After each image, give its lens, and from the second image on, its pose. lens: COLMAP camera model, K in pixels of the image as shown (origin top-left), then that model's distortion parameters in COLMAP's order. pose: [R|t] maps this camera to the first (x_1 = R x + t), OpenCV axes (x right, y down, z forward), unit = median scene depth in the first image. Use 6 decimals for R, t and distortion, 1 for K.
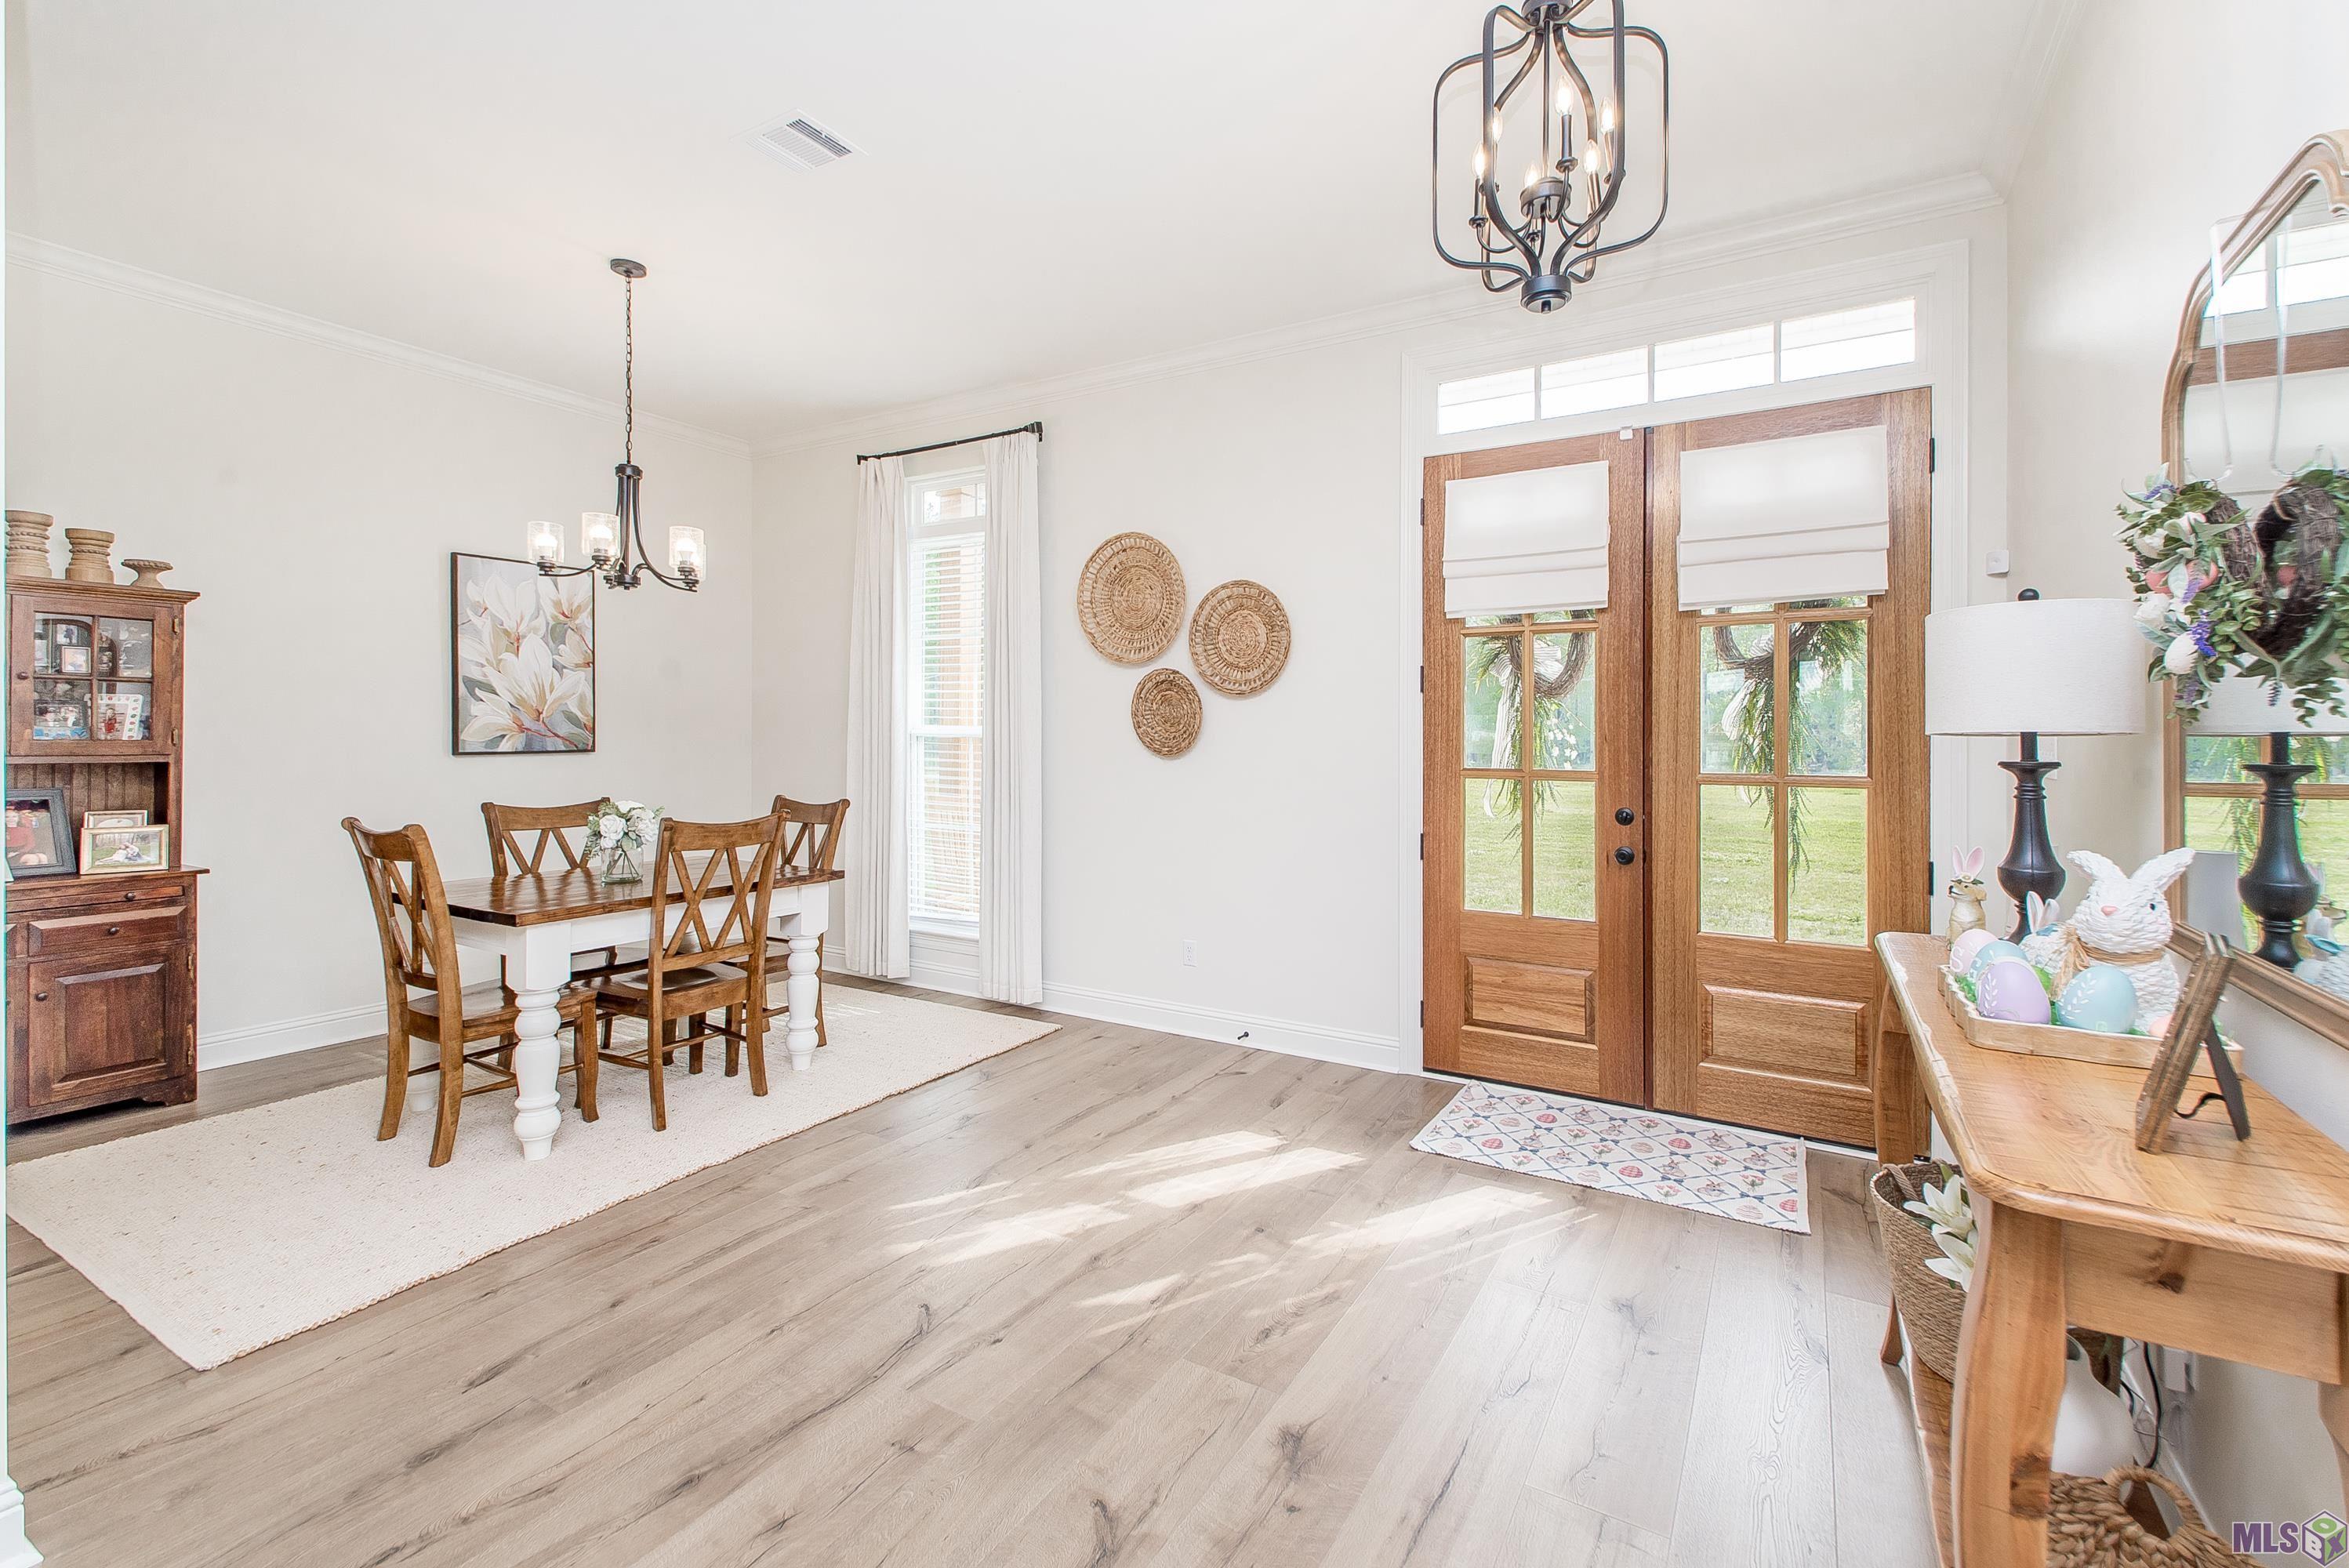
lens RADIAL K [[1016.4, 0, 1192.4], [0, 1016.4, 738.1], [0, 0, 1]] dist [0.017395, -0.007168]
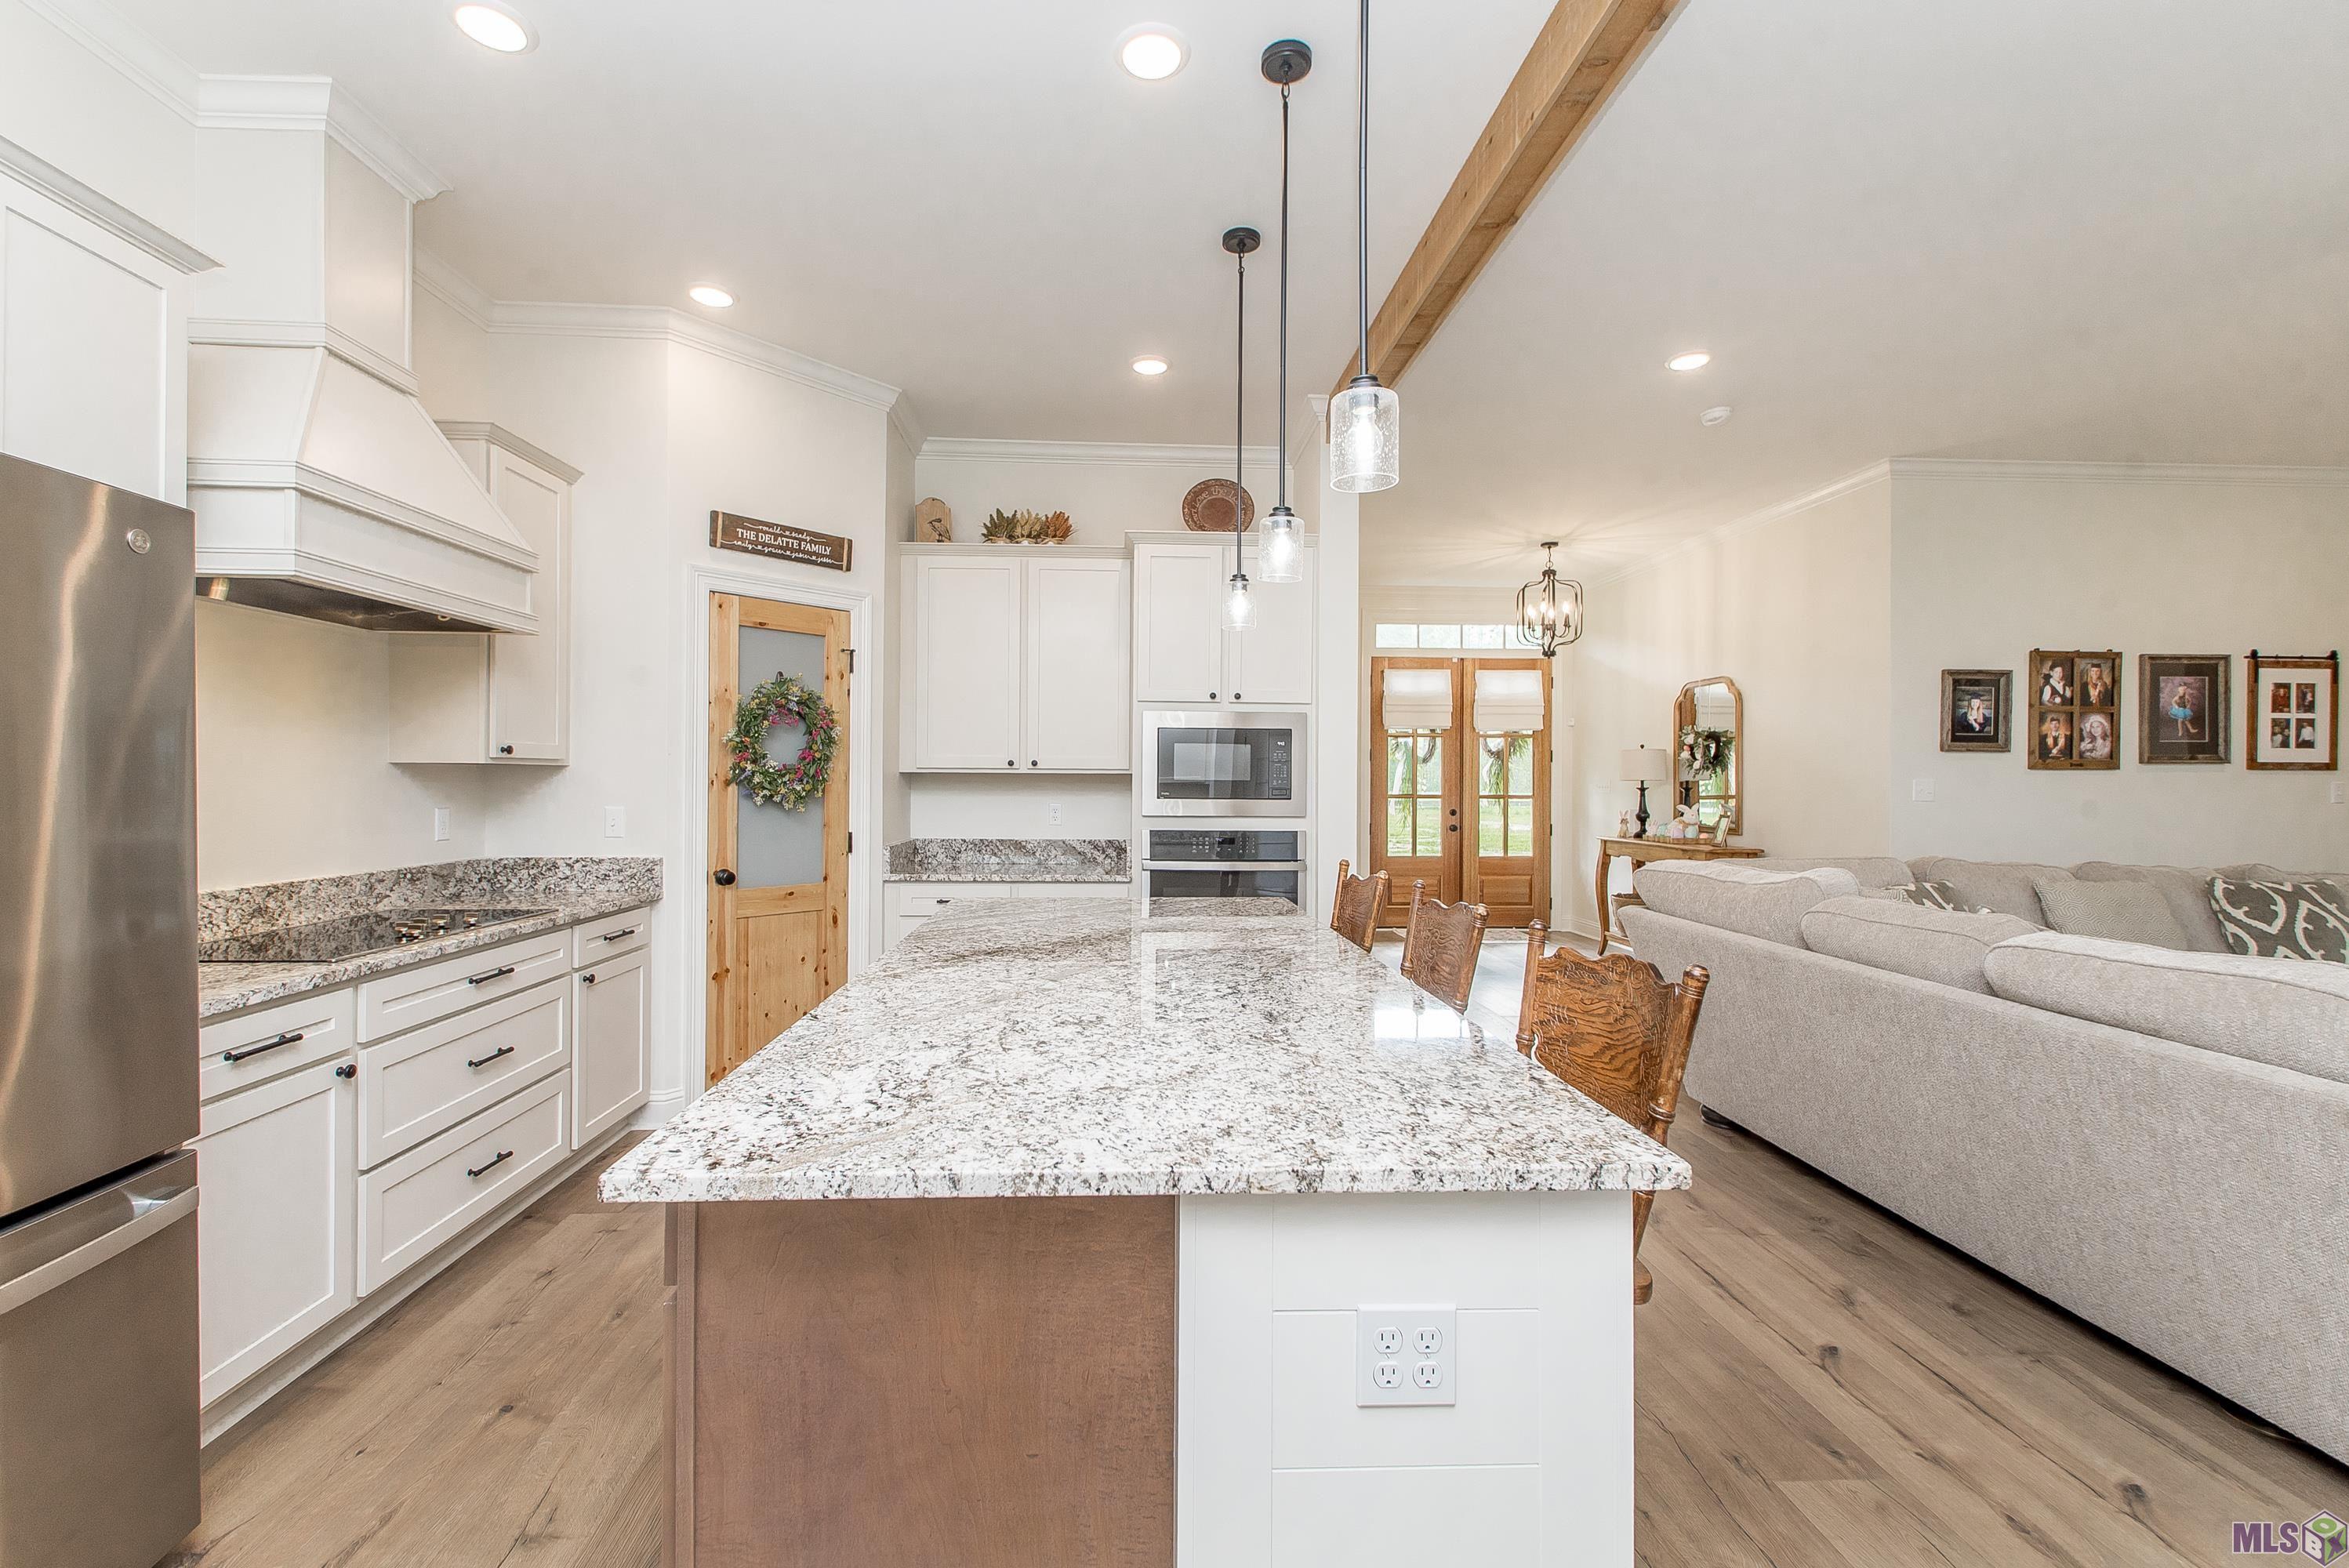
lens RADIAL K [[1016.4, 0, 1161.2], [0, 1016.4, 779.0], [0, 0, 1]] dist [0.017395, -0.007168]
pose [[0.828850, -0.000871, 0.559469, -1.407331], [-0.001371, 0.999993, 0.003587, -0.011611], [-0.559468, -0.003740, 0.828843, -0.598347]]
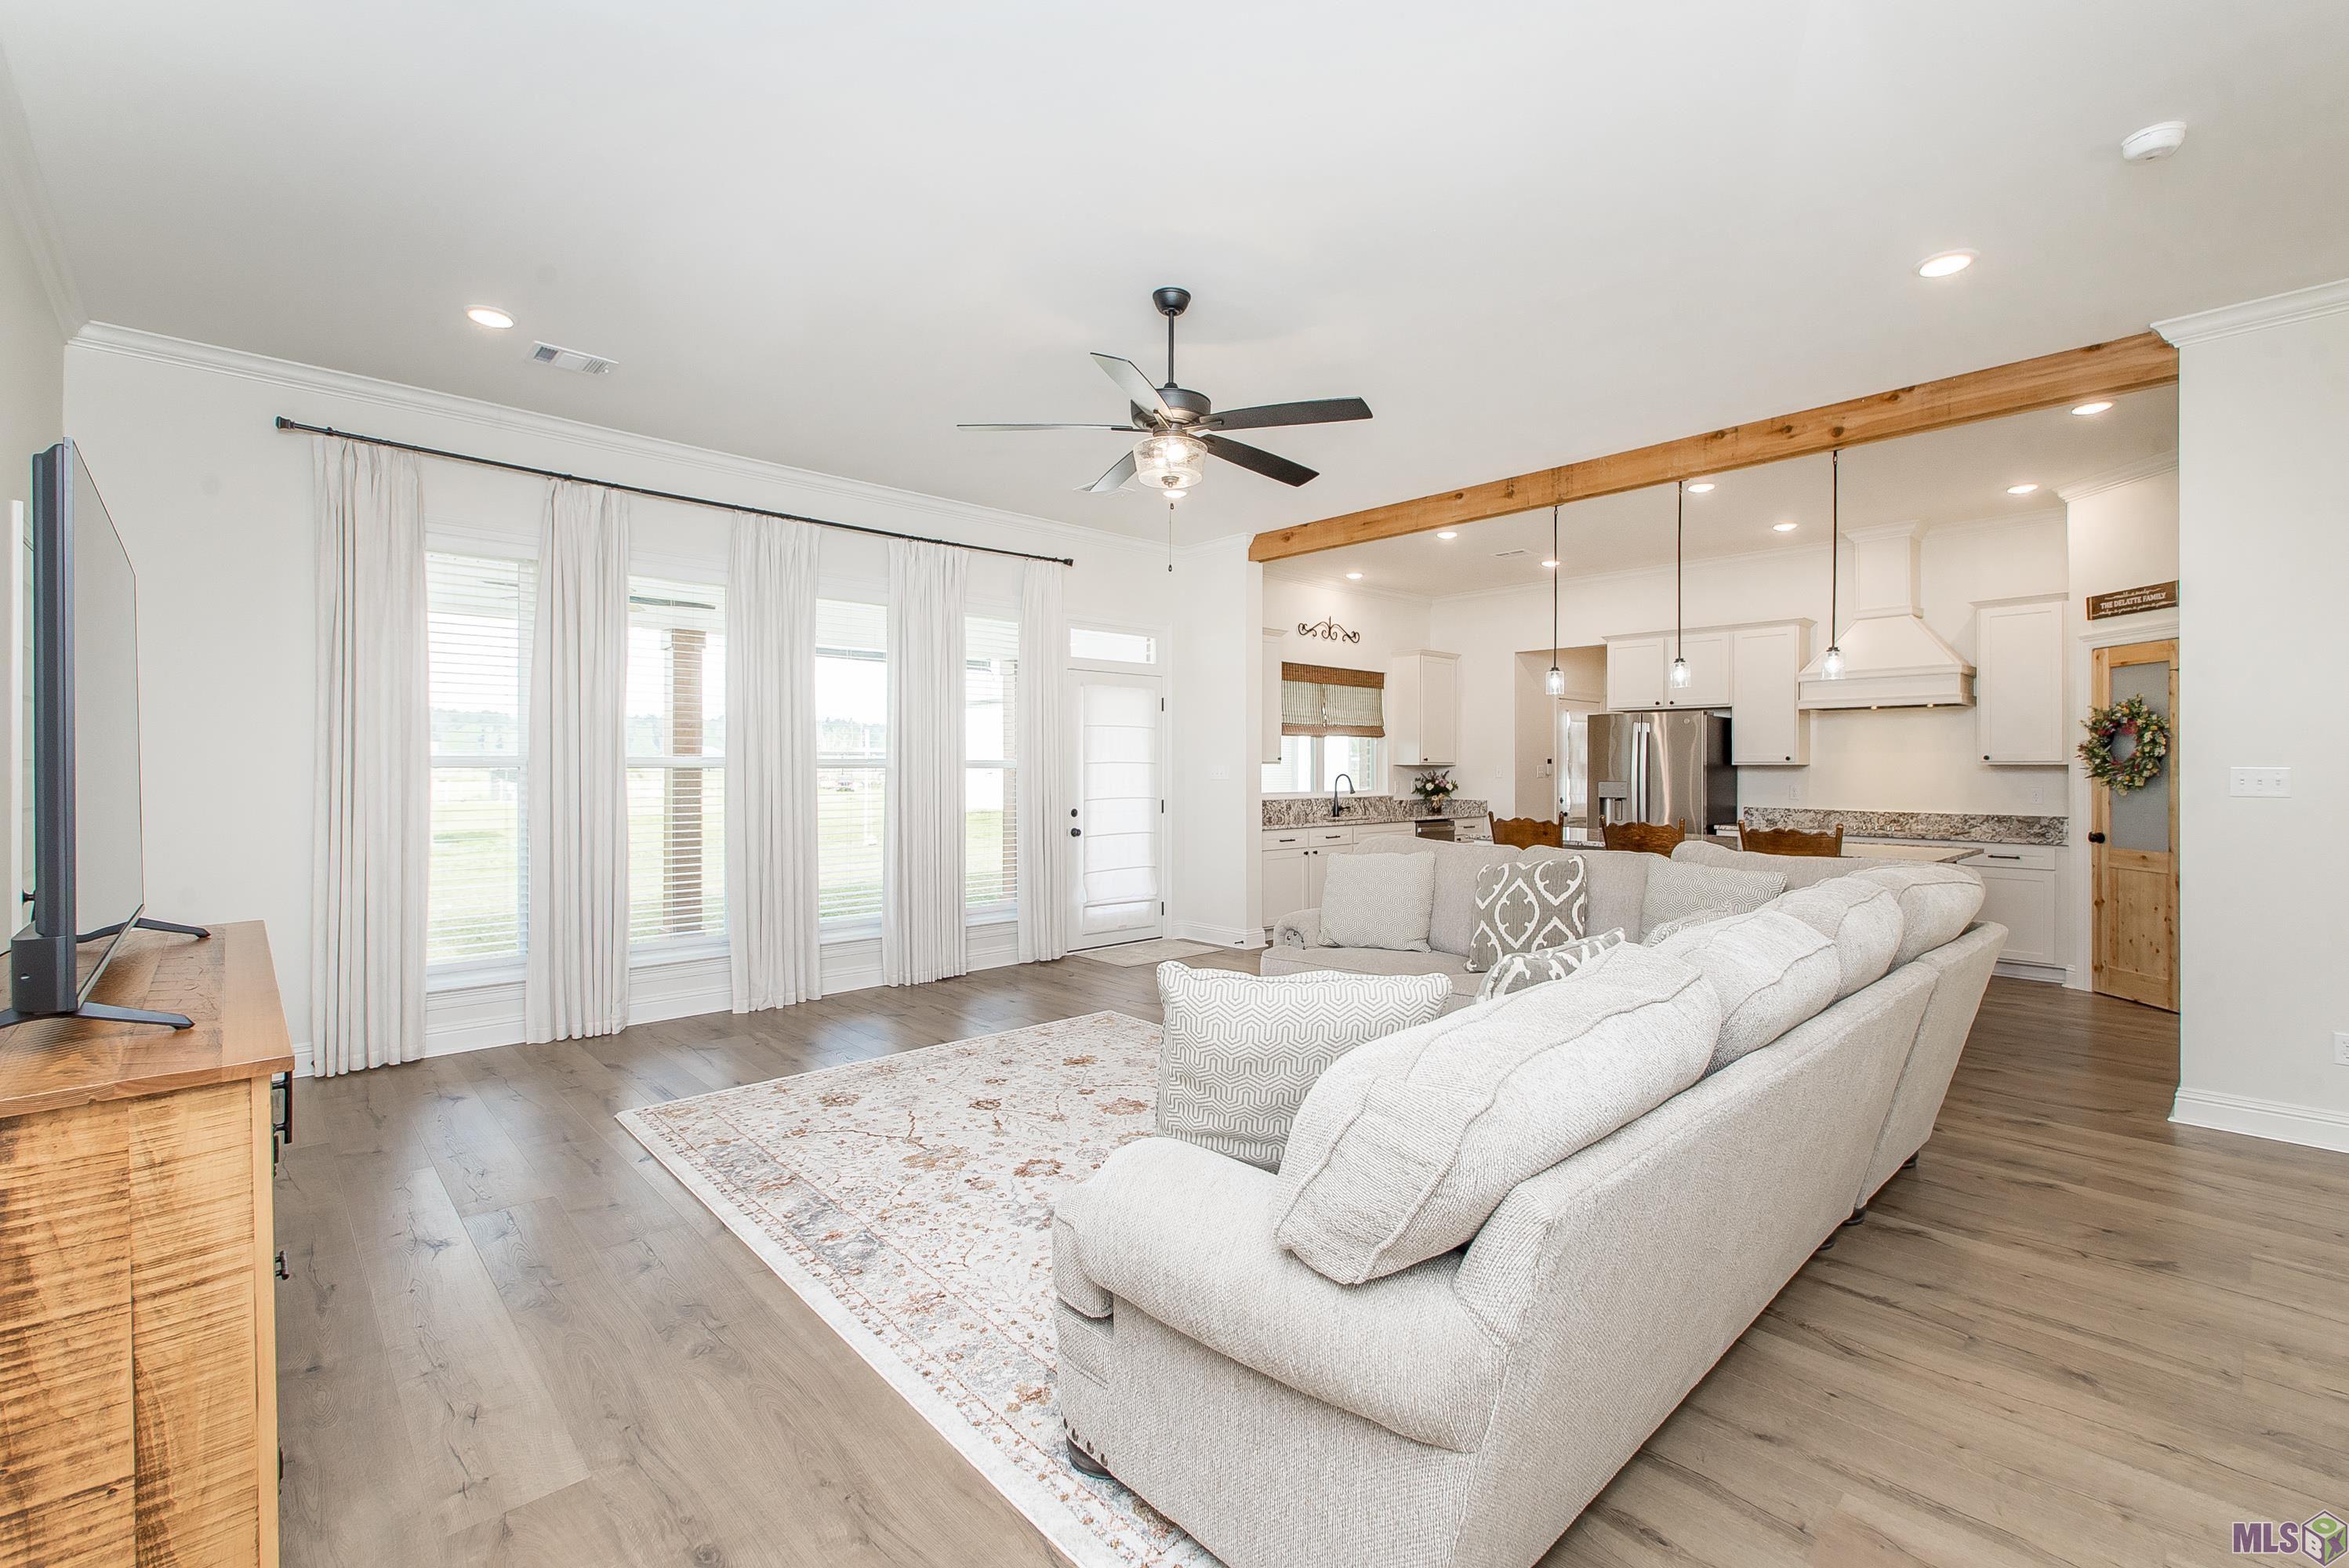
lens RADIAL K [[1016.4, 0, 1212.2], [0, 1016.4, 775.4], [0, 0, 1]] dist [0.017395, -0.007168]
pose [[-0.248903, 0.001127, -0.968528, 0.562164], [-0.003161, 0.999993, 0.001975, -0.001808], [0.968523, 0.003553, -0.248898, -0.417945]]
